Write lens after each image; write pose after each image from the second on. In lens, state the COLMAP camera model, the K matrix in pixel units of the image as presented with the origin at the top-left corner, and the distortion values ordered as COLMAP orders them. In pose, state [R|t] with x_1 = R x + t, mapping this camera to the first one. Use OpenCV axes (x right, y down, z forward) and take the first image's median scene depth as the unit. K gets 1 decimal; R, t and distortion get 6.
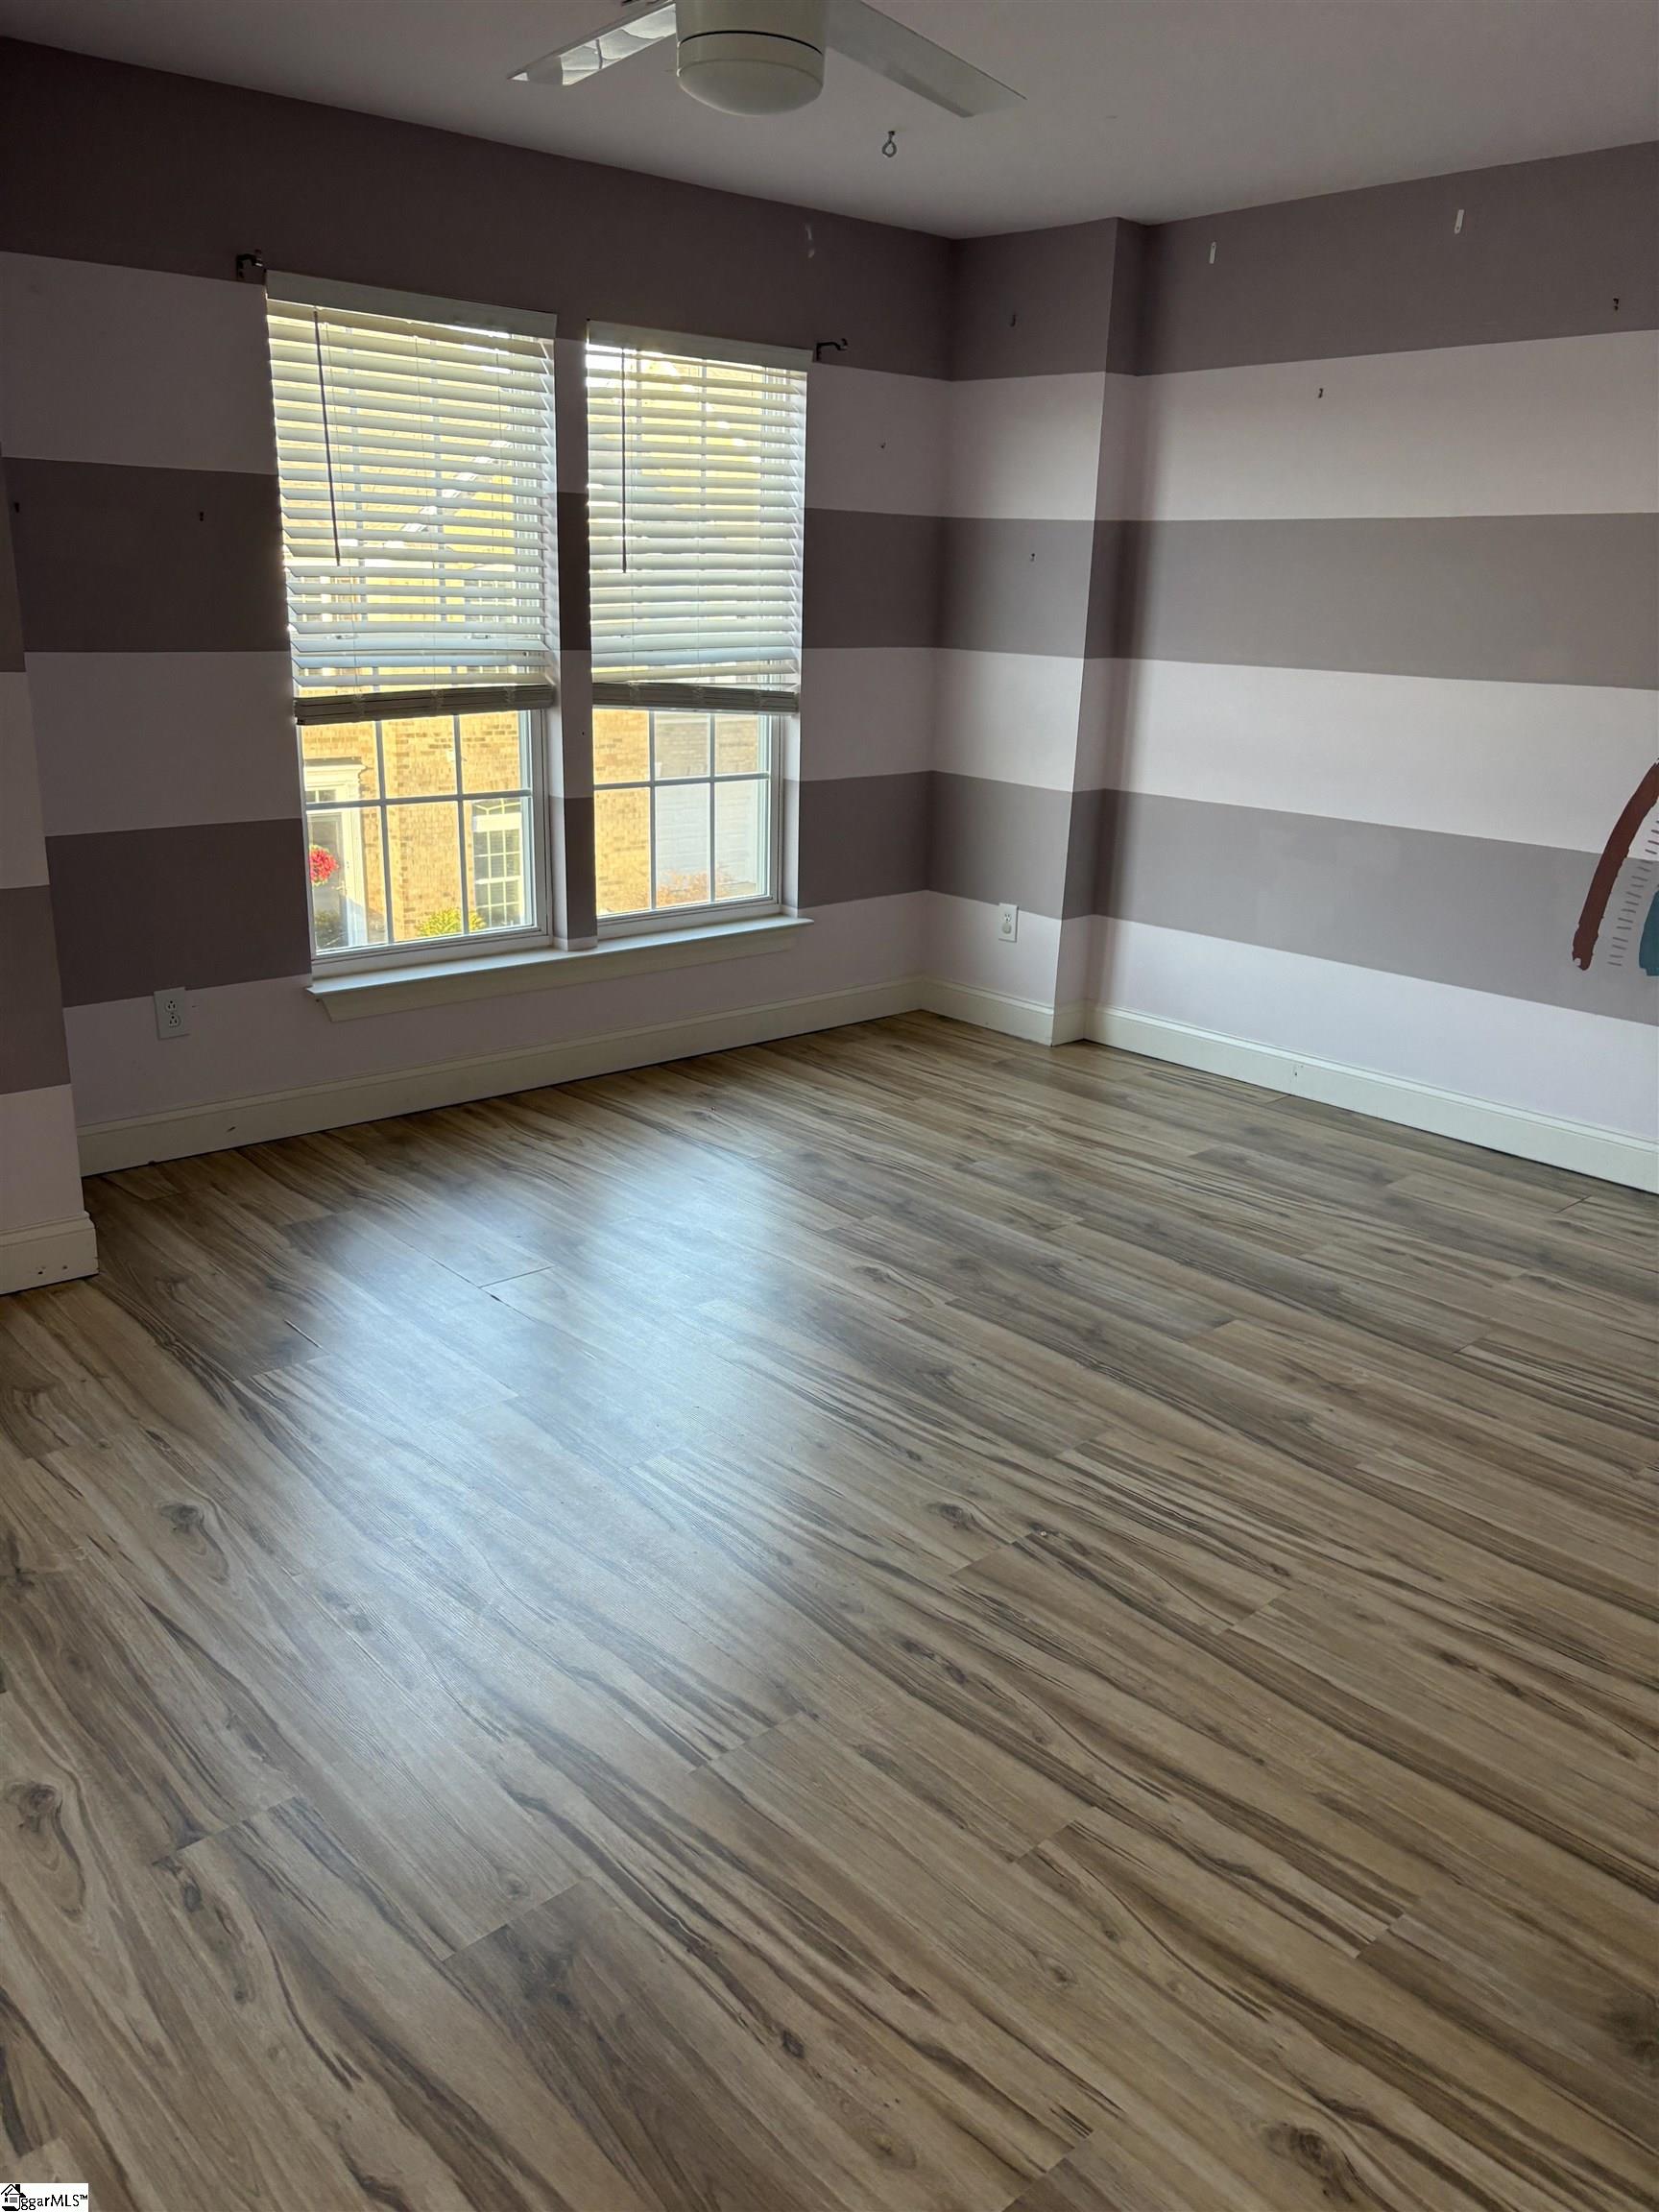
lens RADIAL K [[1681.8, 0, 833.2], [0, 1681.8, 1101.9], [0, 0, 1]] dist [0.034332, -0.043224]
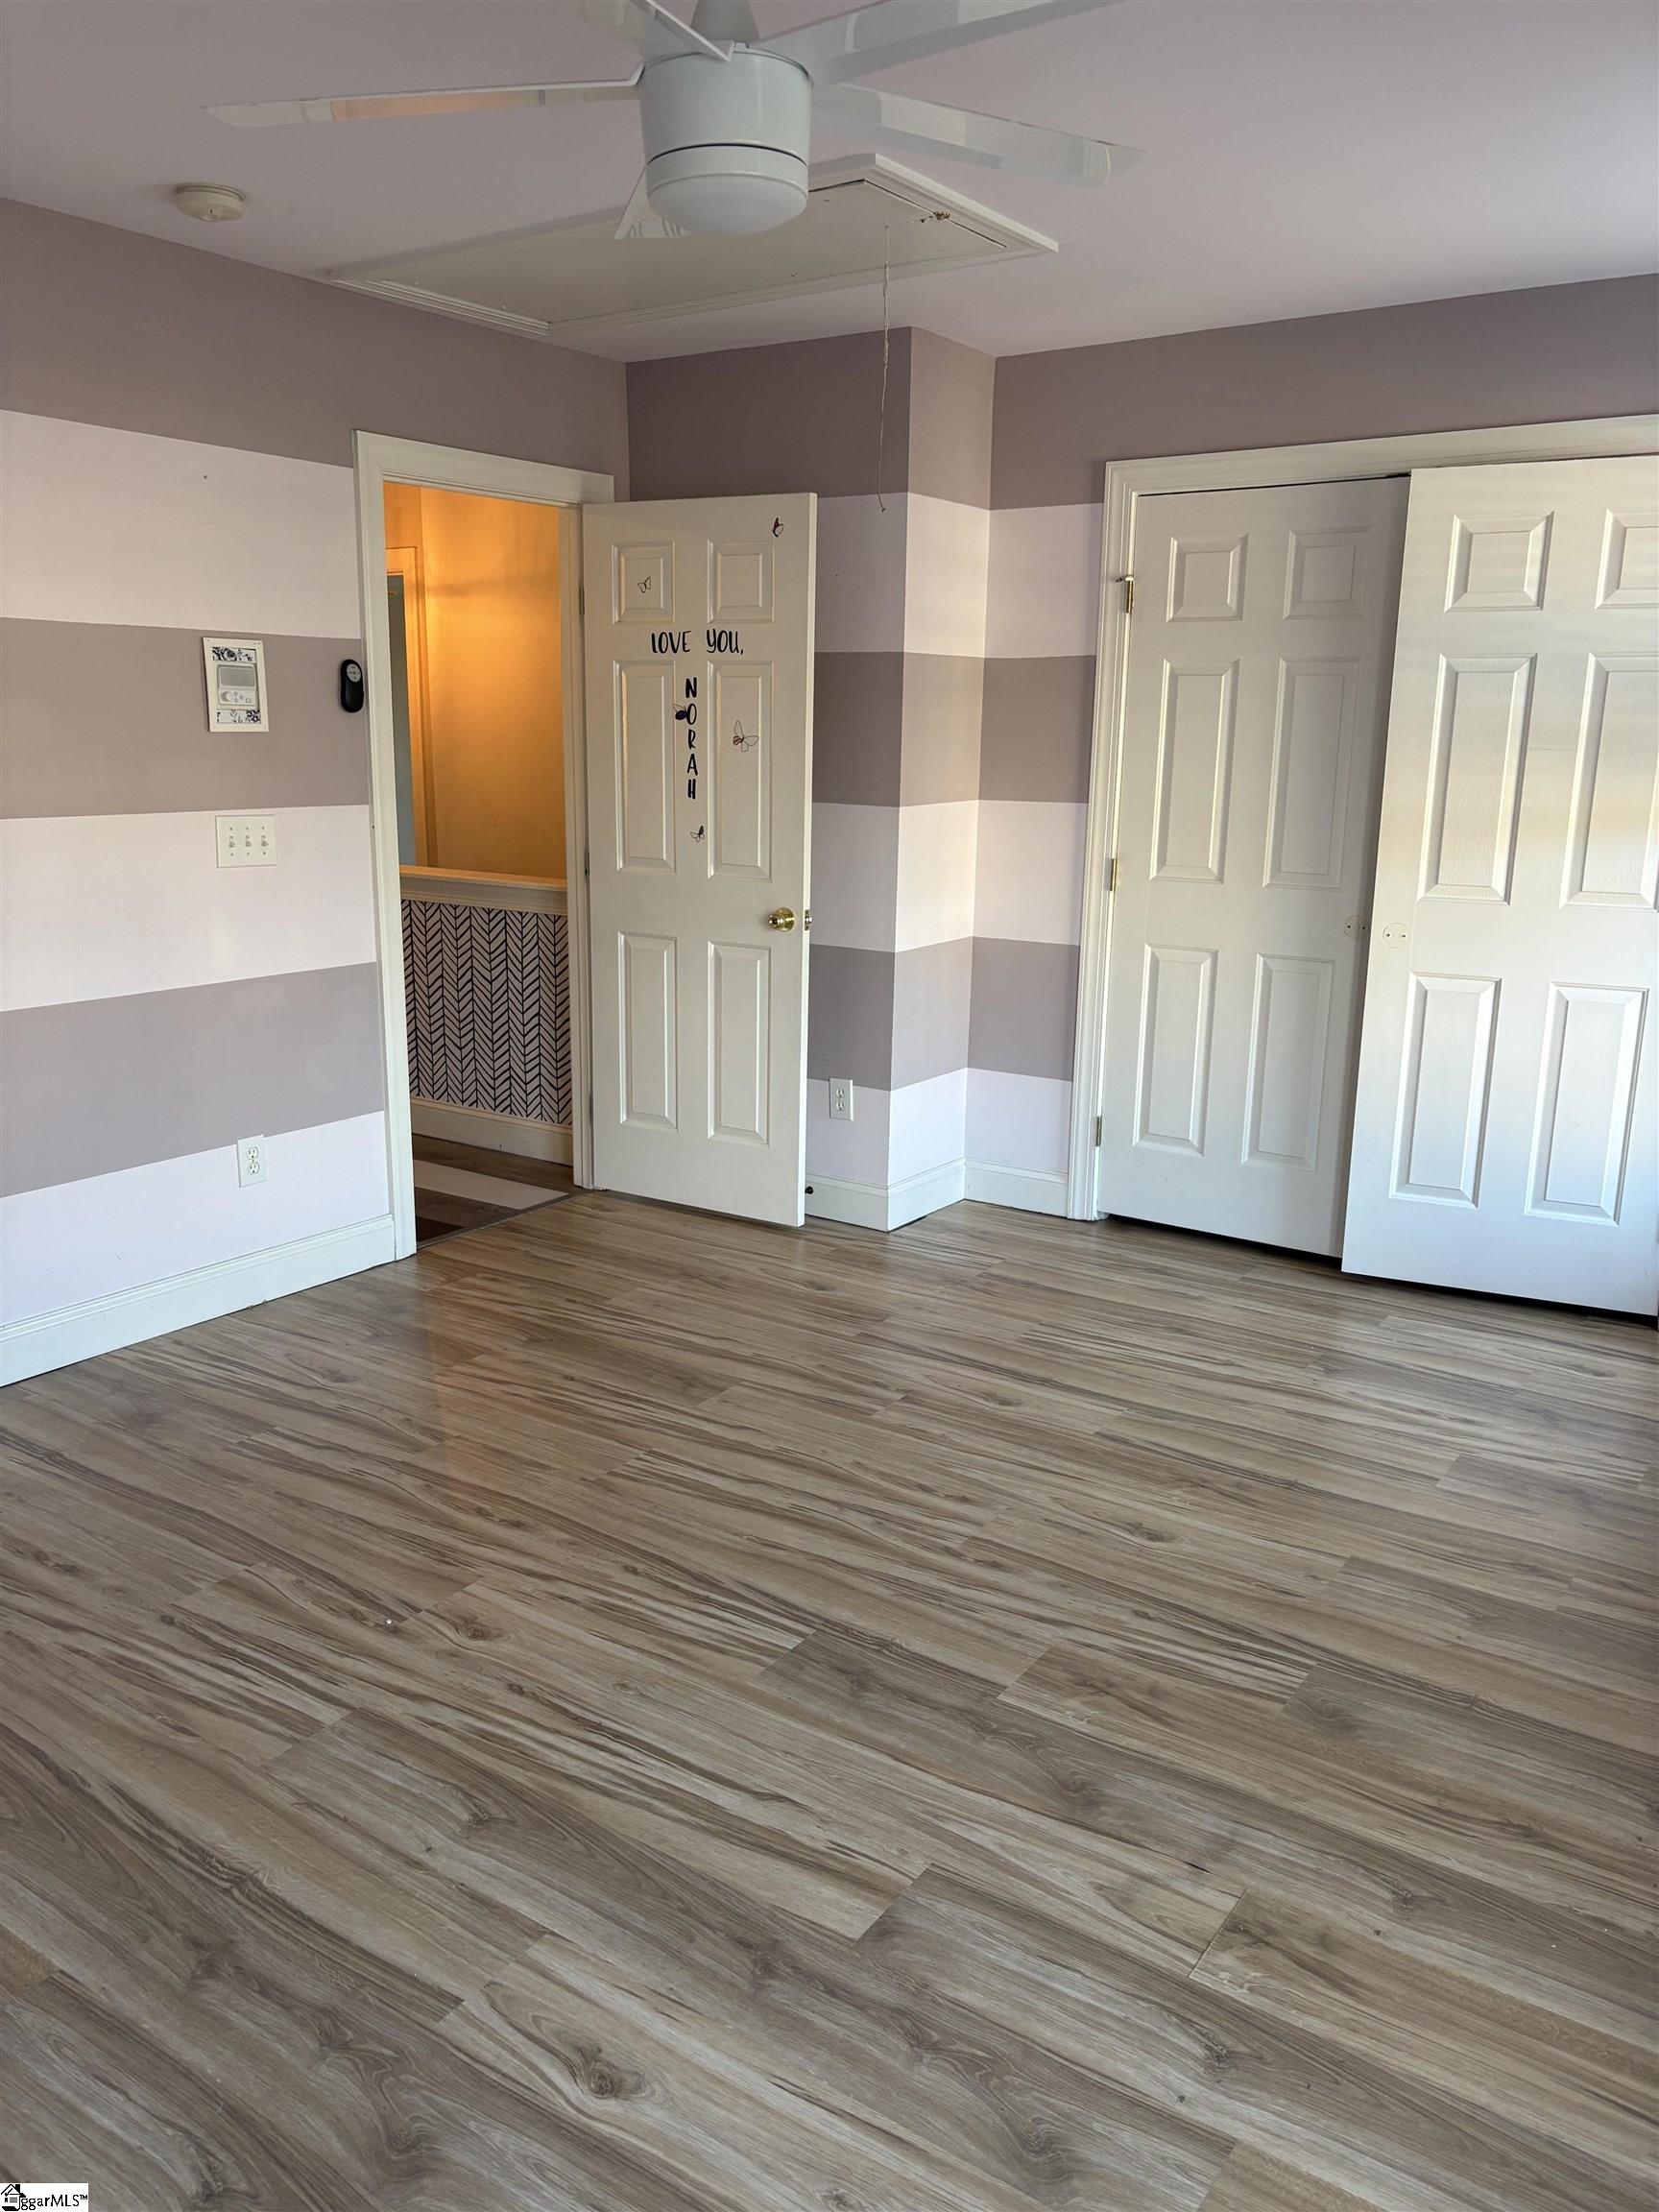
lens RADIAL K [[1681.8, 0, 832.6], [0, 1681.8, 1111.6], [0, 0, 1]] dist [0.034332, -0.043224]
pose [[-0.972258, 0.017207, -0.233278, 0.100172], [-0.102316, 0.865542, 0.490274, -0.575367], [0.210348, 0.500541, -0.839769, 1.845462]]
